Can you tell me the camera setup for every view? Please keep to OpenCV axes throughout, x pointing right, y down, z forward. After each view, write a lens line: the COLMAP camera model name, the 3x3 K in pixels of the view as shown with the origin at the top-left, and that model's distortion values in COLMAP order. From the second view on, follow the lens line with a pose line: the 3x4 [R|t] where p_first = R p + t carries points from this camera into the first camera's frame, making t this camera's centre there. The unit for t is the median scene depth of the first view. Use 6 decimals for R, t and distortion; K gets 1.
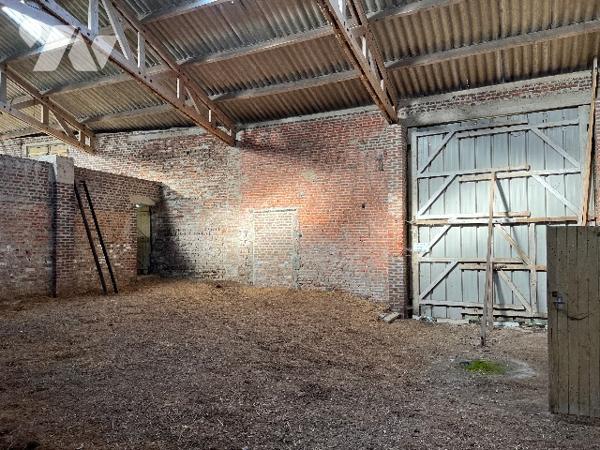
lens RADIAL K [[460.4, 0, 300.0], [0, 460.4, 225.0], [0, 0, 1]] dist [0.106201, -0.127885]
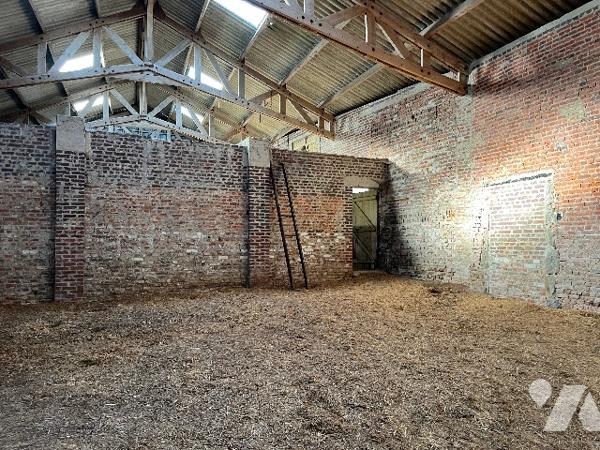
lens RADIAL K [[460.4, 0, 300.0], [0, 460.4, 225.0], [0, 0, 1]] dist [0.106201, -0.127885]
pose [[0.752909, -0.017643, -0.657888, 0.136305], [0.021286, 0.999770, -0.002452, 0.025911], [0.657780, -0.012158, 0.753112, 0.299788]]
